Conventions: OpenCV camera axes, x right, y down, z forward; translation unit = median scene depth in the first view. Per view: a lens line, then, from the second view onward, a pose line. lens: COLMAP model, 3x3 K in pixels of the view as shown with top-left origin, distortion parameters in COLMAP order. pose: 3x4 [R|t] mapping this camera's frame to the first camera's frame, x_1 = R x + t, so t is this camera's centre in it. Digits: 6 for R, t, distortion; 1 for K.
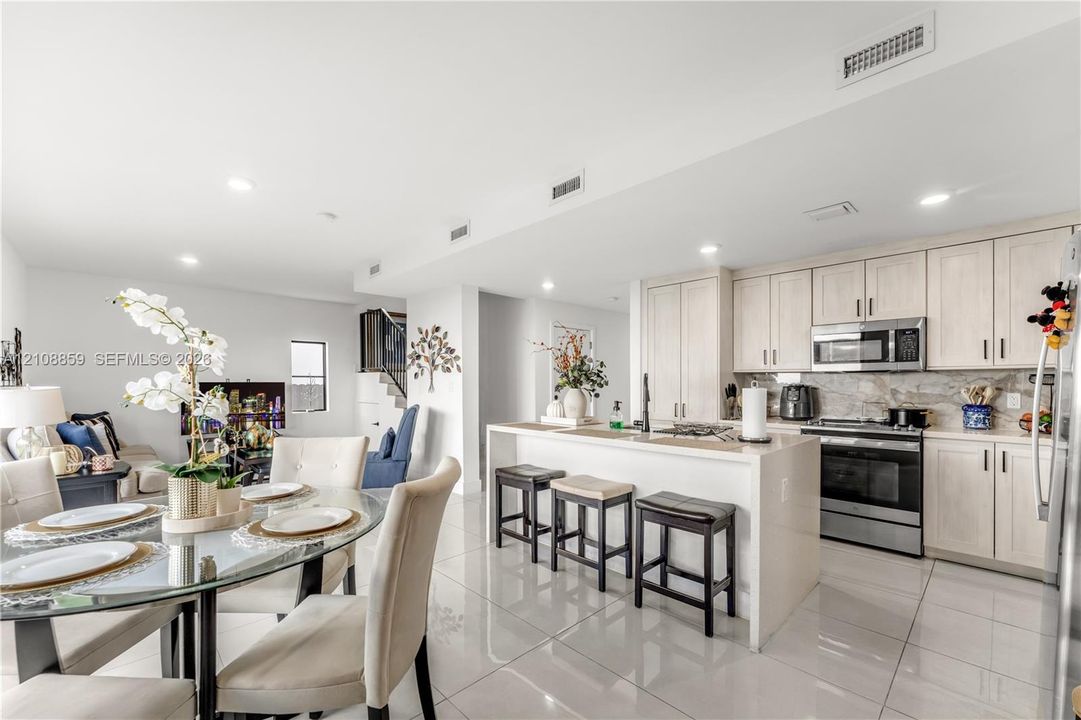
lens RADIAL K [[437.1, 0, 534.5], [0, 437.1, 384.9], [0, 0, 1]] dist [-0.002085, -0.000283]
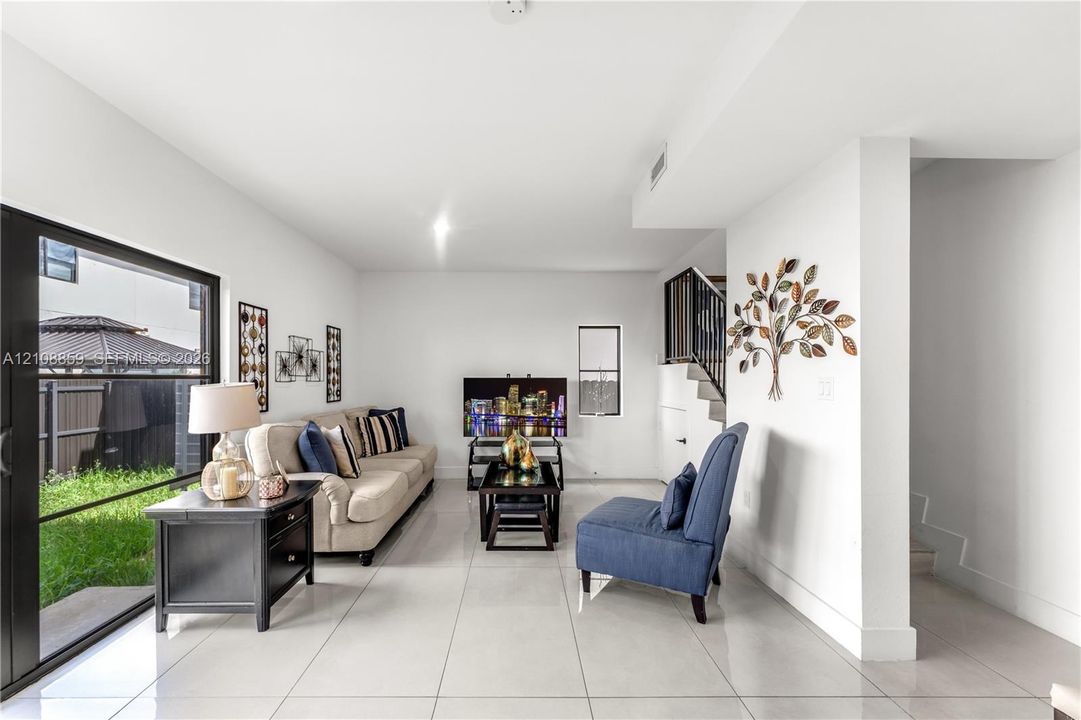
lens RADIAL K [[437.1, 0, 532.9], [0, 437.1, 379.3], [0, 0, 1]] dist [-0.002085, -0.000283]
pose [[0.737537, 0.005915, -0.675281, -0.103543], [-0.009123, 0.999958, -0.001206, -0.002572], [0.675245, 0.007050, 0.737560, 0.446308]]
